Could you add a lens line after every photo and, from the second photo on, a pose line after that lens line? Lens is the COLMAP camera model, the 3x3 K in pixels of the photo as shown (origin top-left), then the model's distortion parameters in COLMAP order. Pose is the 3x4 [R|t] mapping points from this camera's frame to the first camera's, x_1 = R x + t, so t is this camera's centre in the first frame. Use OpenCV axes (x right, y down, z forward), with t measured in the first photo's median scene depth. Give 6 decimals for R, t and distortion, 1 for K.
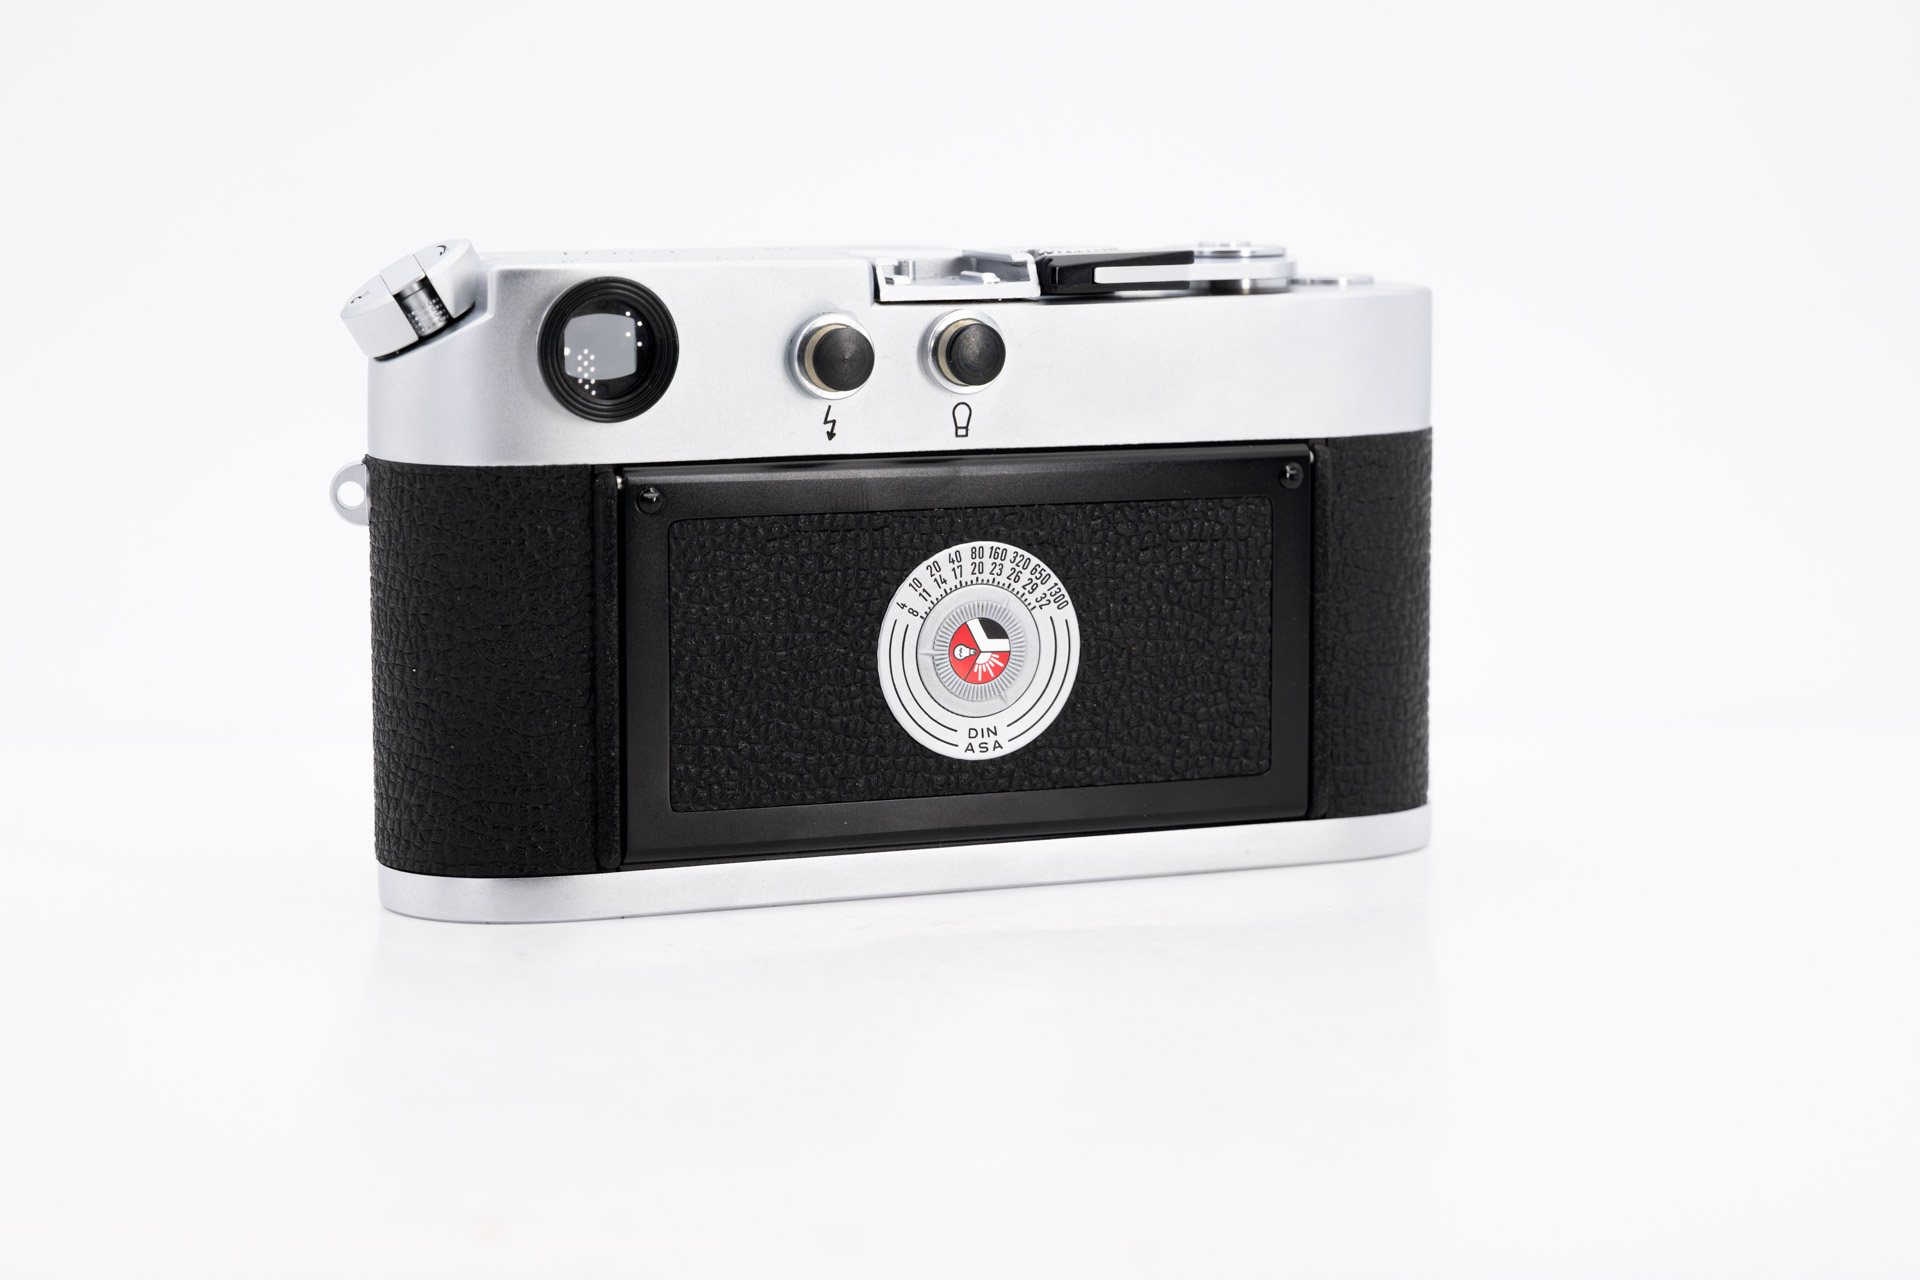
lens RADIAL K [[4702.2, 0, 965.0], [0, 4702.2, 638.5], [0, 0, 1]] dist [0.000363, 0.000000]
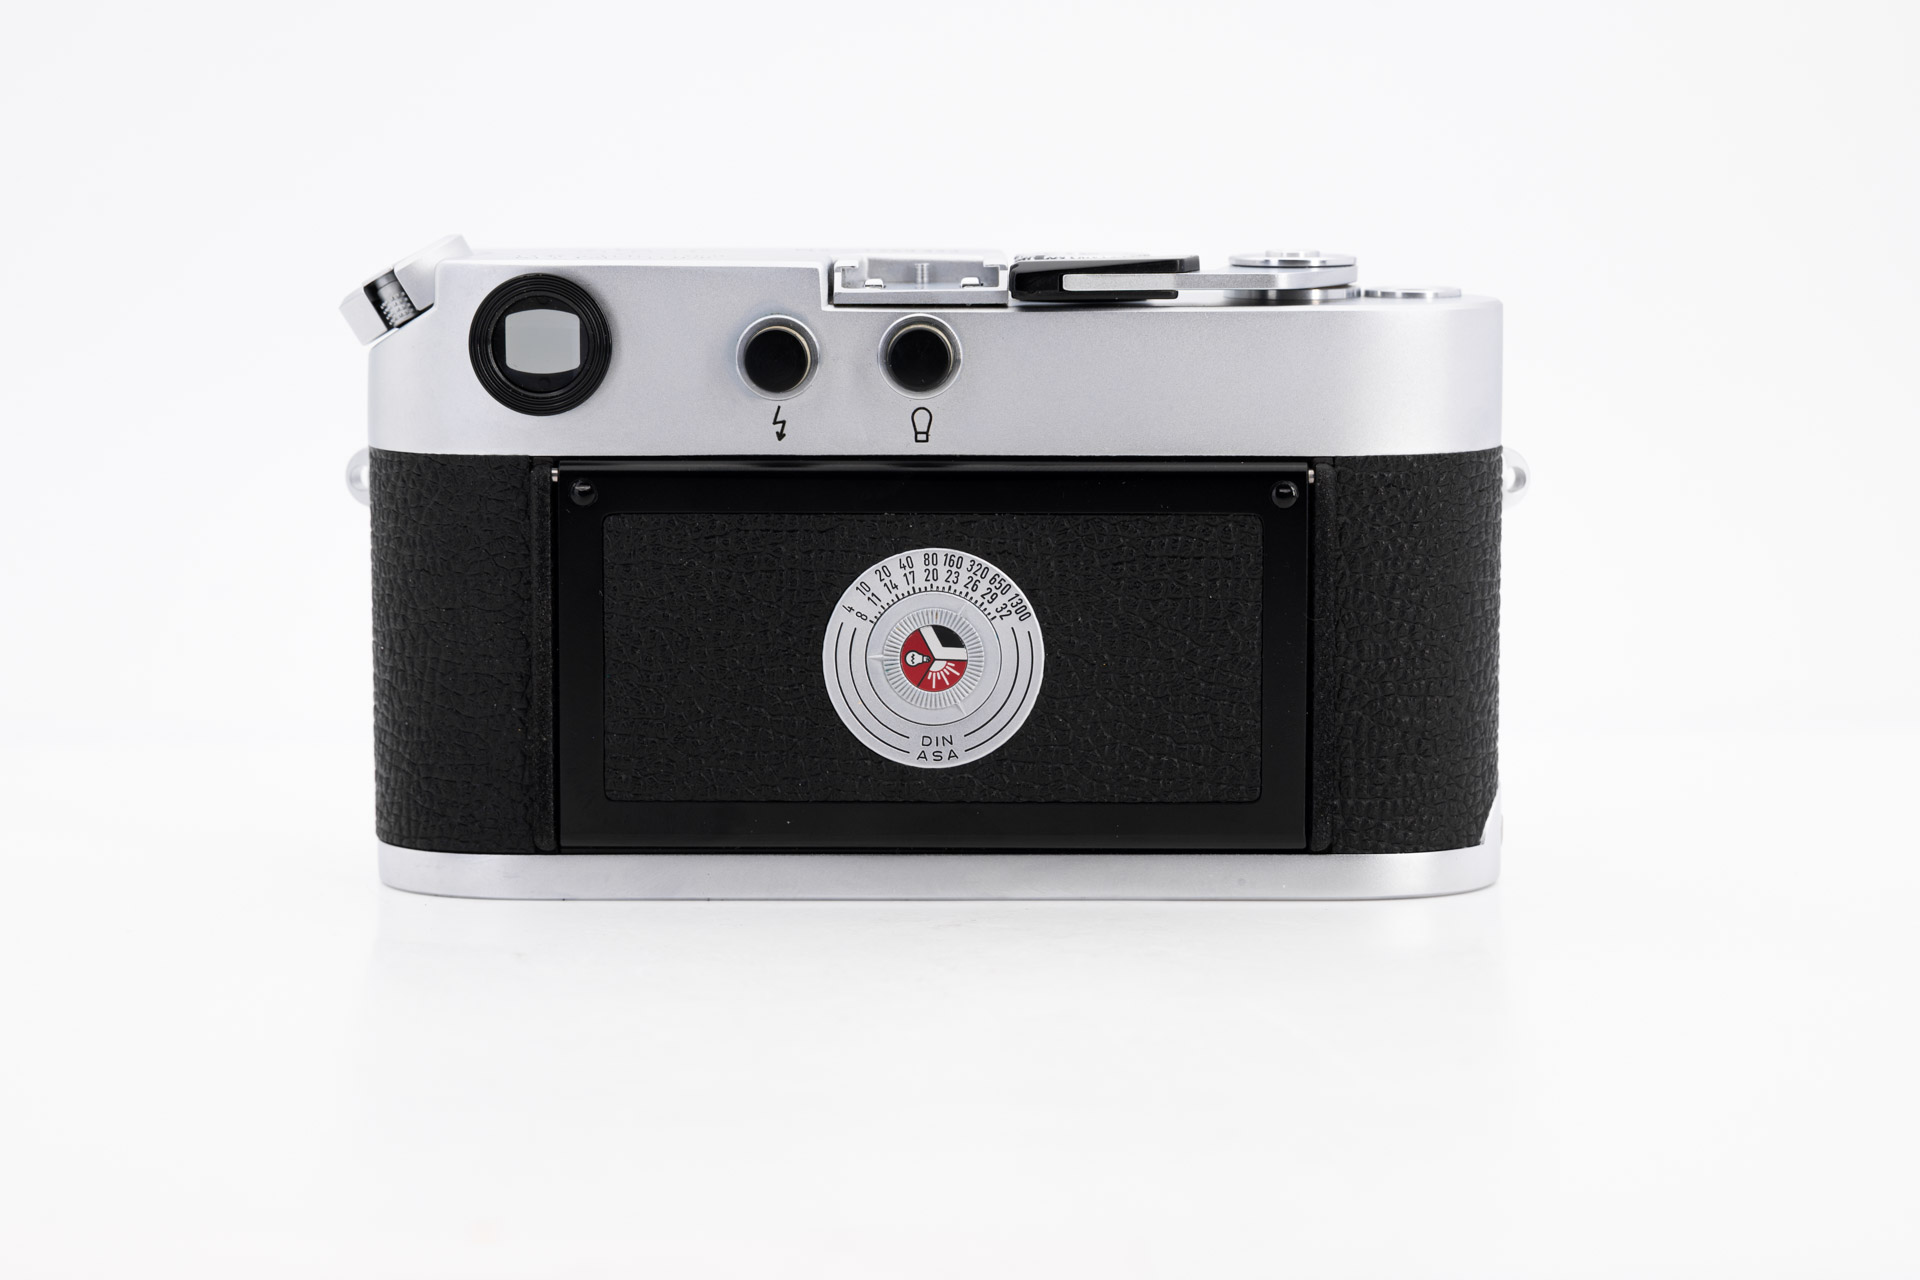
lens RADIAL K [[4702.2, 0, 958.8], [0, 4702.2, 641.2], [0, 0, 1]] dist [0.000363, 0.000000]
pose [[0.917032, 0.048631, -0.395837, 0.399312], [-0.049161, 0.998752, 0.008811, -0.009944], [0.395772, 0.011380, 0.918278, 0.091534]]
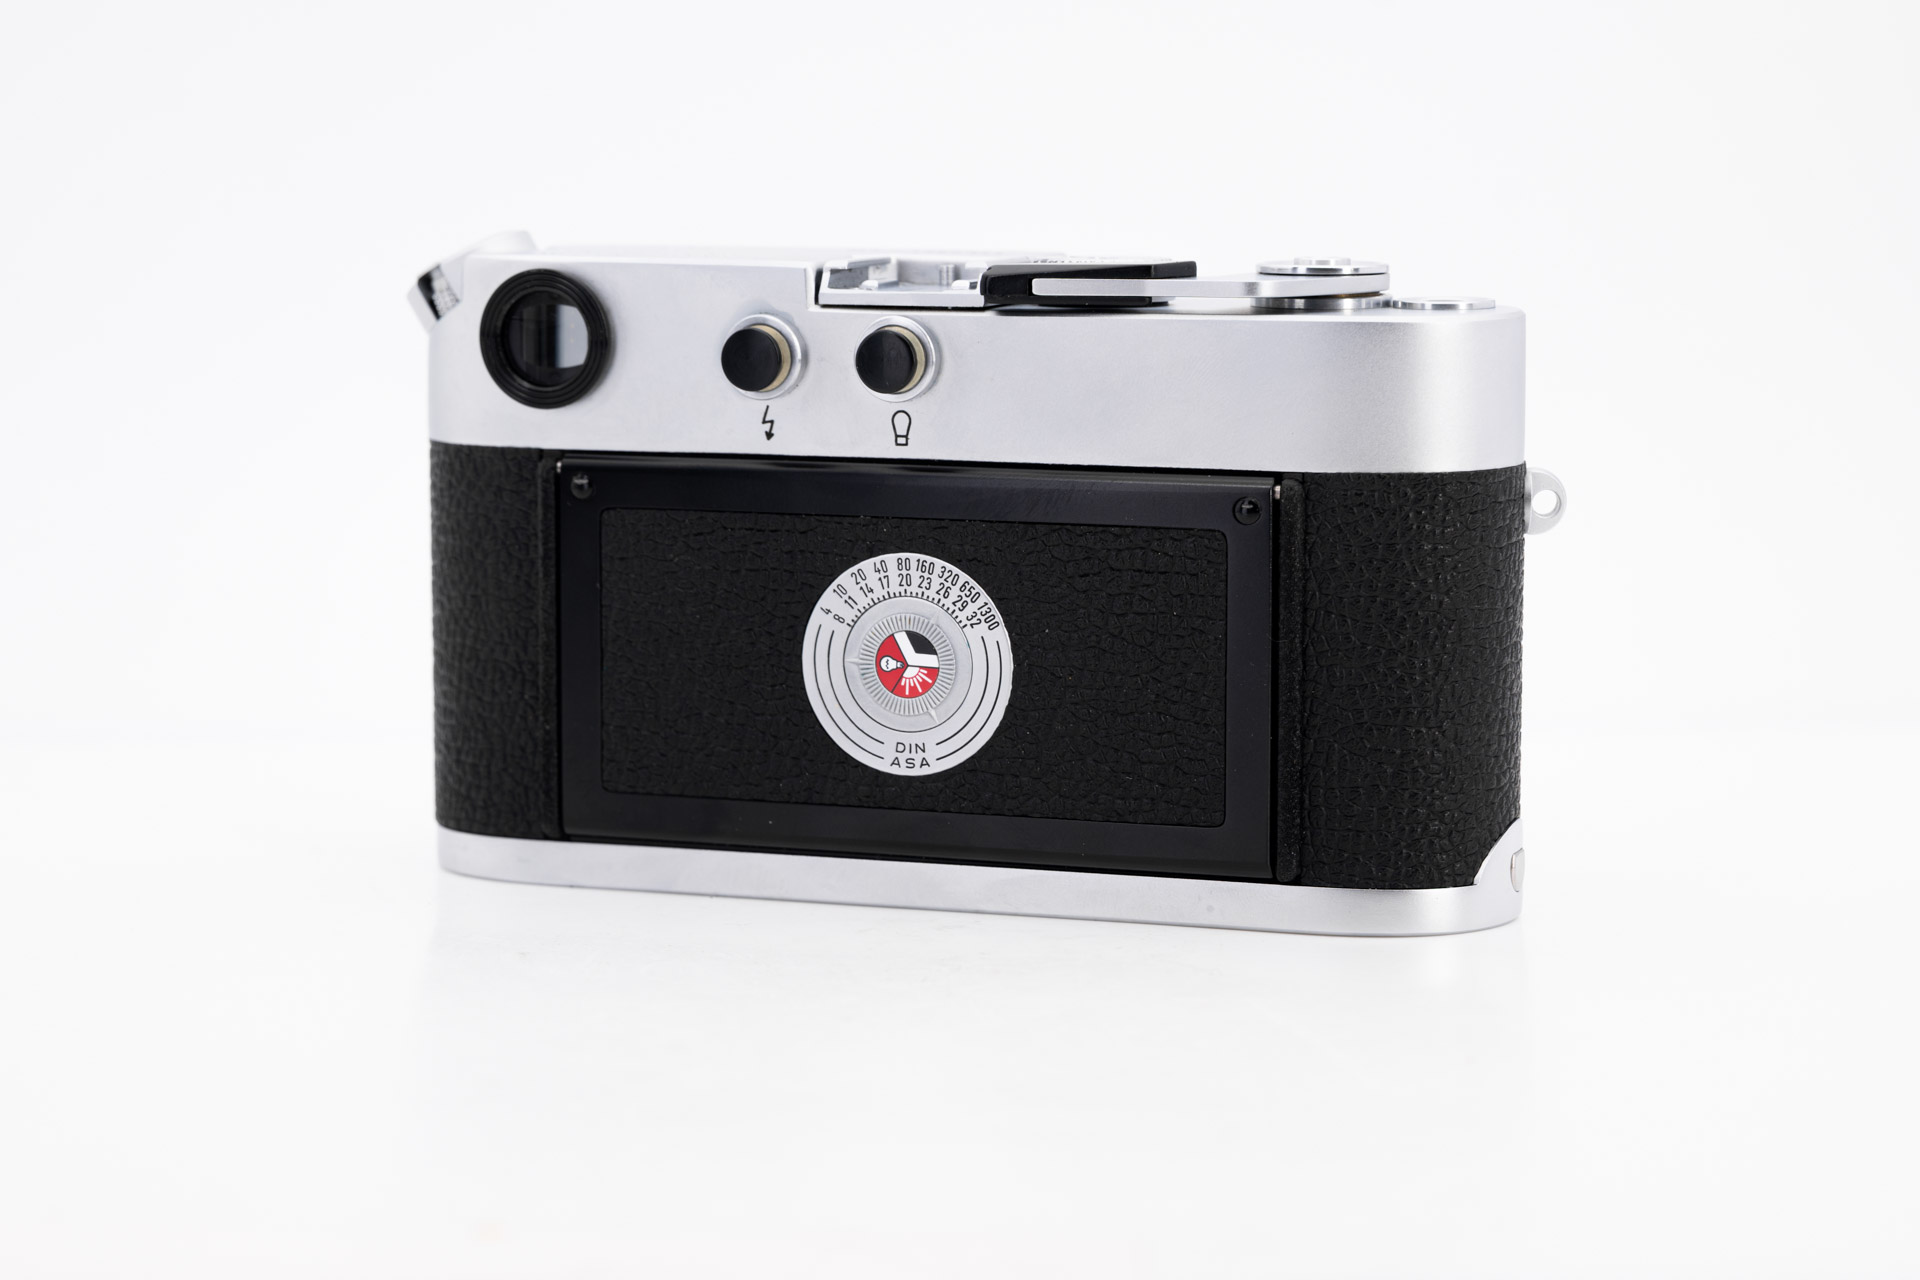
lens RADIAL K [[4702.2, 0, 959.3], [0, 4702.2, 639.7], [0, 0, 1]] dist [0.000363, 0.000000]
pose [[0.738045, 0.084574, -0.669430, 0.665768], [-0.084395, 0.995893, 0.032773, -0.035487], [0.669453, 0.032309, 0.742152, 0.278678]]
